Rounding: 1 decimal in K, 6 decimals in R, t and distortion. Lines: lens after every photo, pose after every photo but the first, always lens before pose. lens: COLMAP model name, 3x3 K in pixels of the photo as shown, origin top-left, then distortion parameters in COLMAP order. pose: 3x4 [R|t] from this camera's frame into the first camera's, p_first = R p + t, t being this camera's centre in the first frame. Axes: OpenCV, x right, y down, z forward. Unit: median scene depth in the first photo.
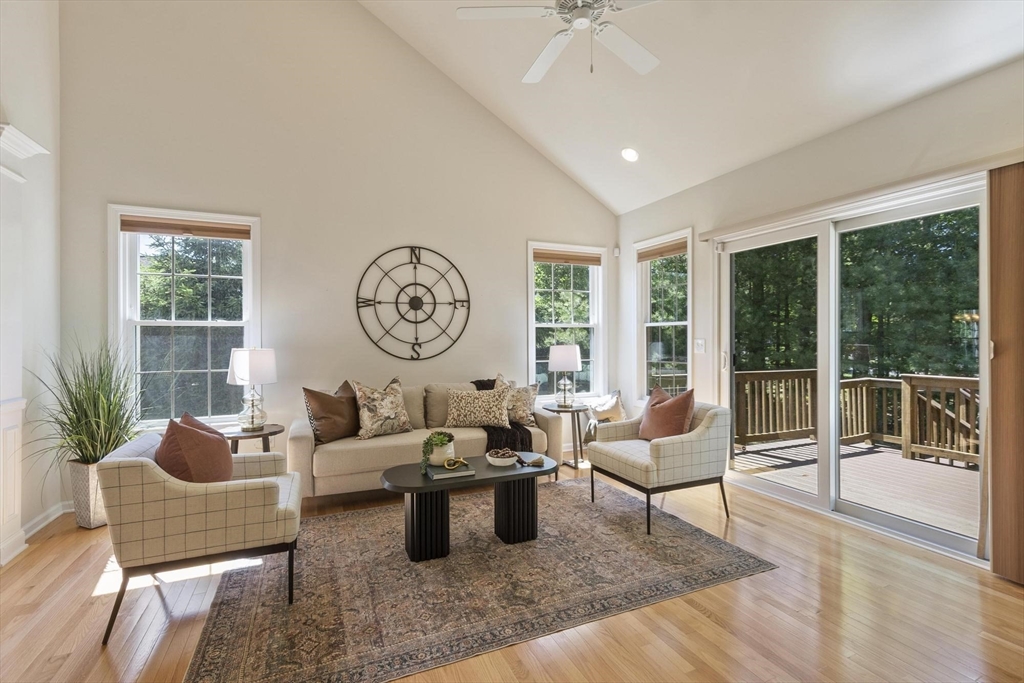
lens RADIAL K [[457.4, 0, 515.3], [0, 457.4, 340.2], [0, 0, 1]] dist [0.001457, -0.001142]
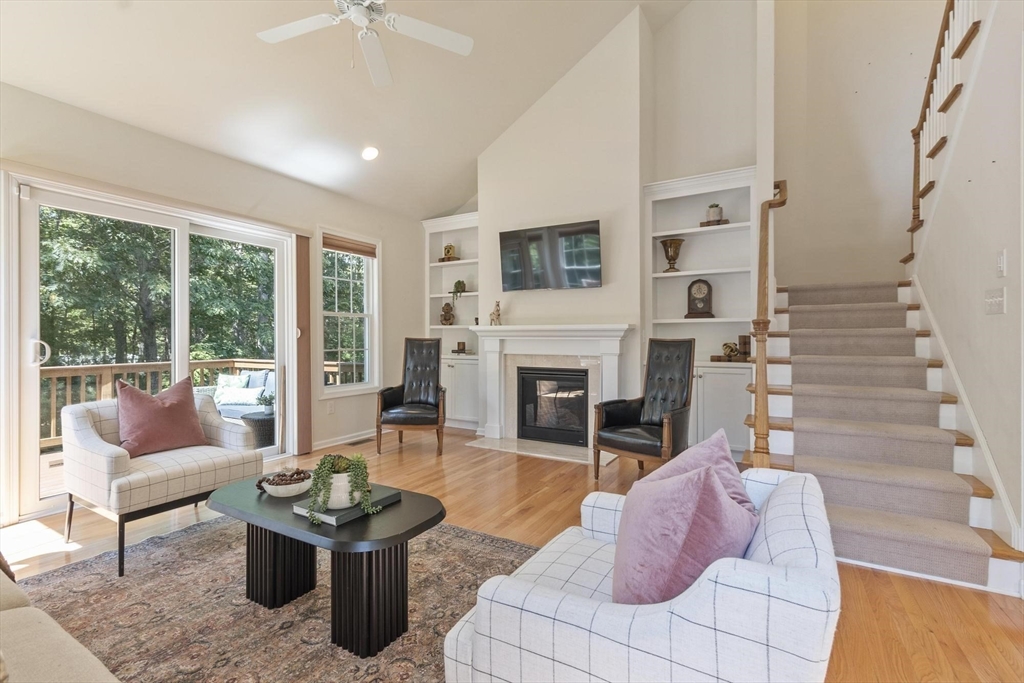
lens RADIAL K [[457.4, 0, 511.0], [0, 457.4, 341.2], [0, 0, 1]] dist [0.001457, -0.001142]
pose [[-0.579651, 0.001127, 0.814864, -0.931111], [0.000825, 0.999999, -0.000796, 0.052654], [-0.814864, 0.000211, -0.579651, 1.347325]]
